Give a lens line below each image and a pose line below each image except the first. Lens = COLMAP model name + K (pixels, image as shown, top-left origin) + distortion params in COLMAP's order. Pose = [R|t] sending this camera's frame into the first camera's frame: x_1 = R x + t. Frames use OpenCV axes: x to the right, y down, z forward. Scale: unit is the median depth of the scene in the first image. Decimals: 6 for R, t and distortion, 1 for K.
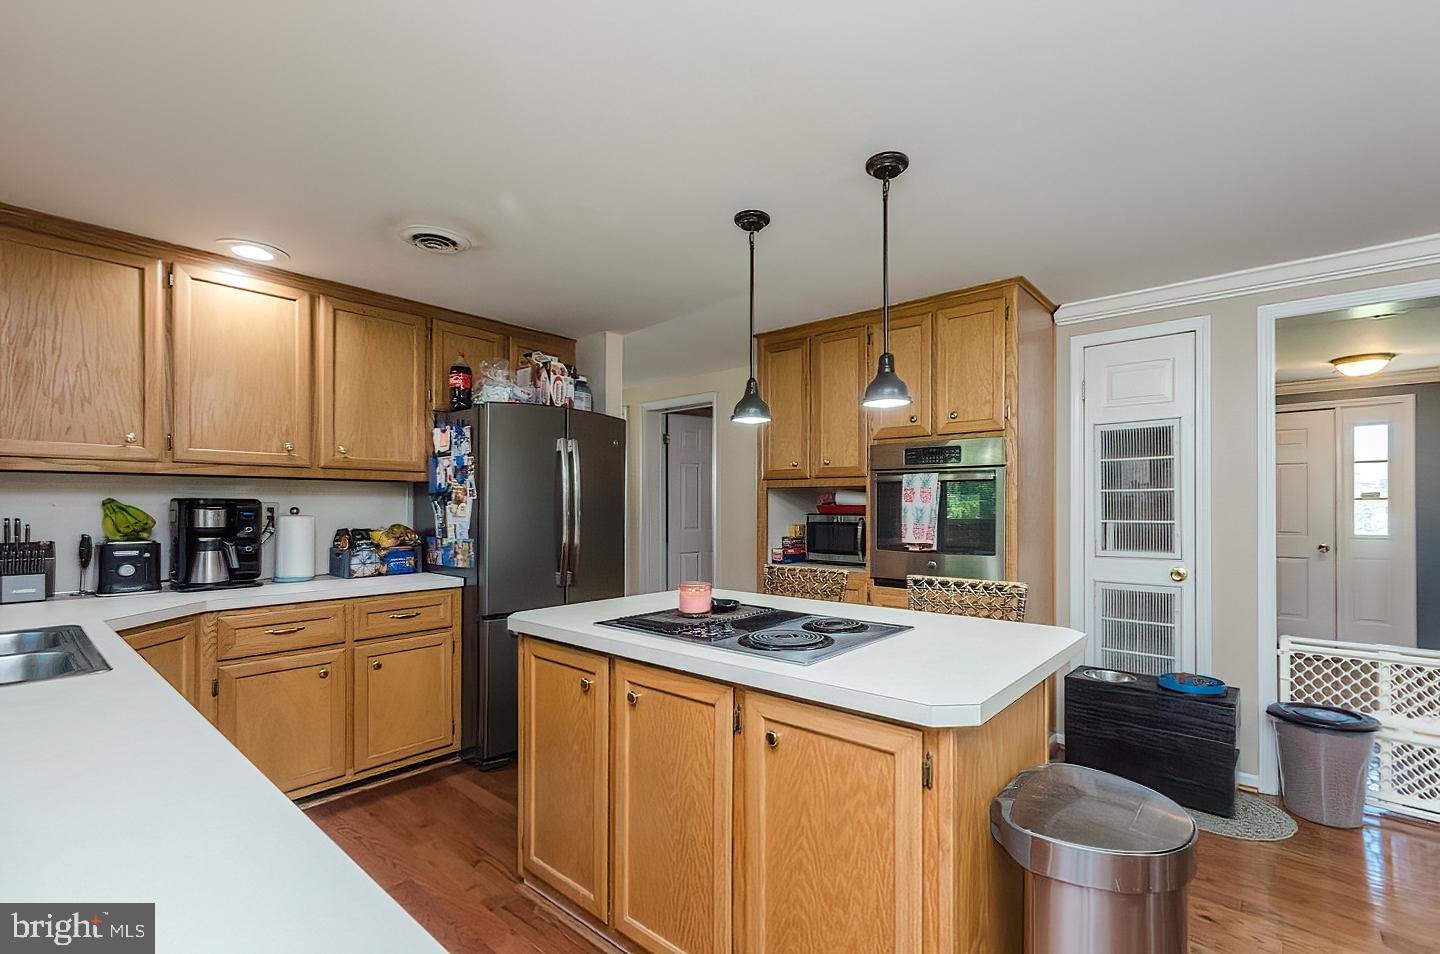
lens RADIAL K [[623.4, 0, 726.0], [0, 623.4, 504.8], [0, 0, 1]] dist [0.000758, -0.000296]
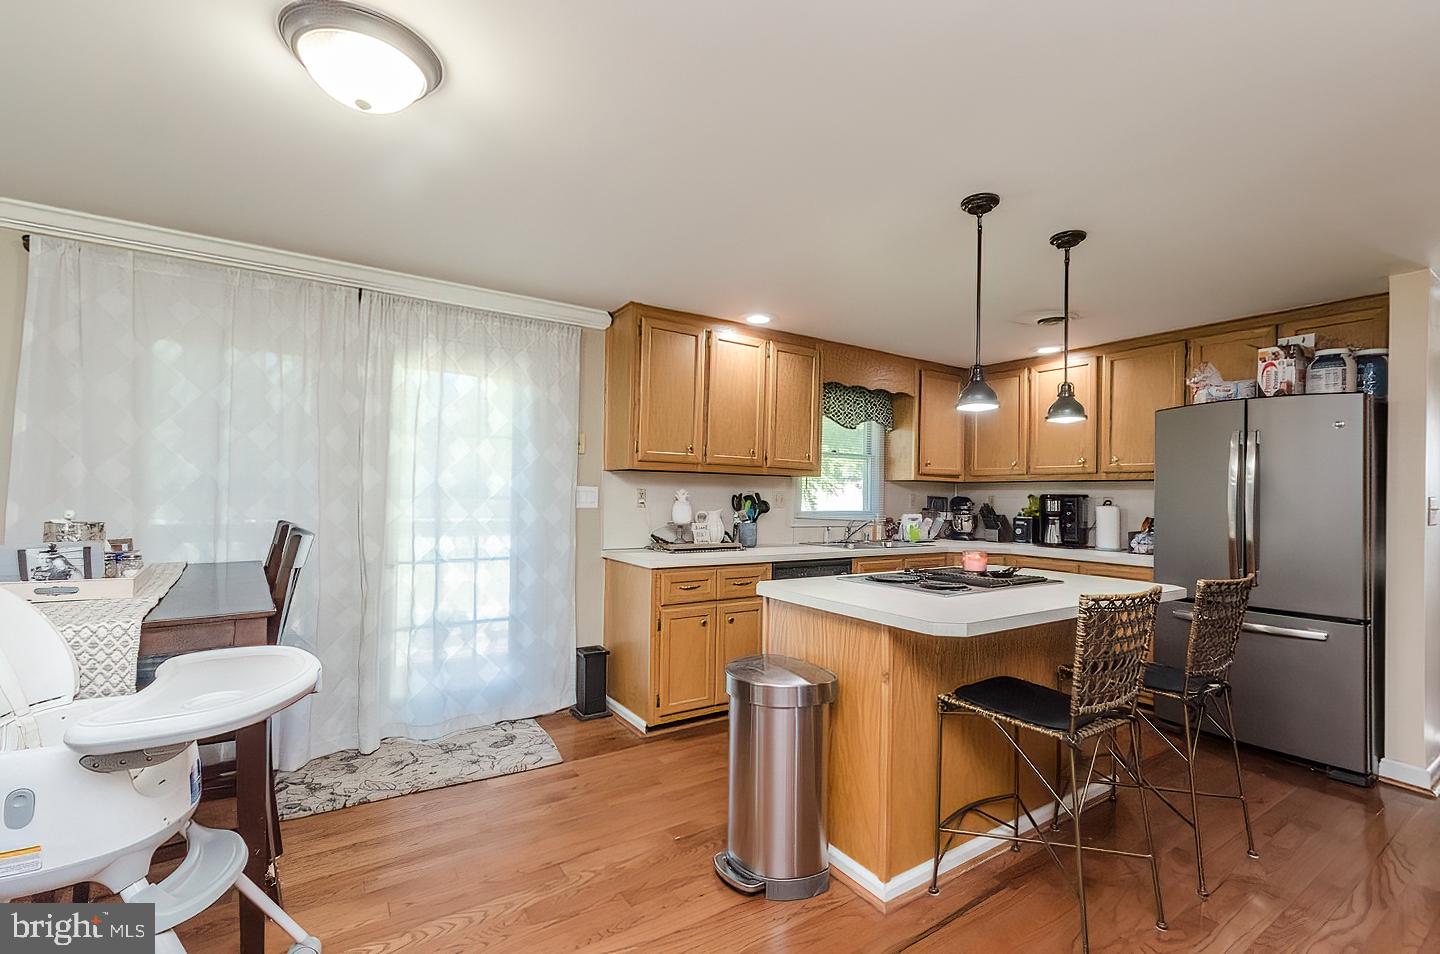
lens RADIAL K [[625.1, 0, 741.0], [0, 625.1, 485.5], [0, 0, 1]] dist [0.000806, 0.000133]
pose [[-0.255273, -0.019304, -0.966676, 0.996694], [-0.013640, 0.999773, -0.016363, 0.005186], [0.966773, 0.009008, -0.255479, 0.568043]]
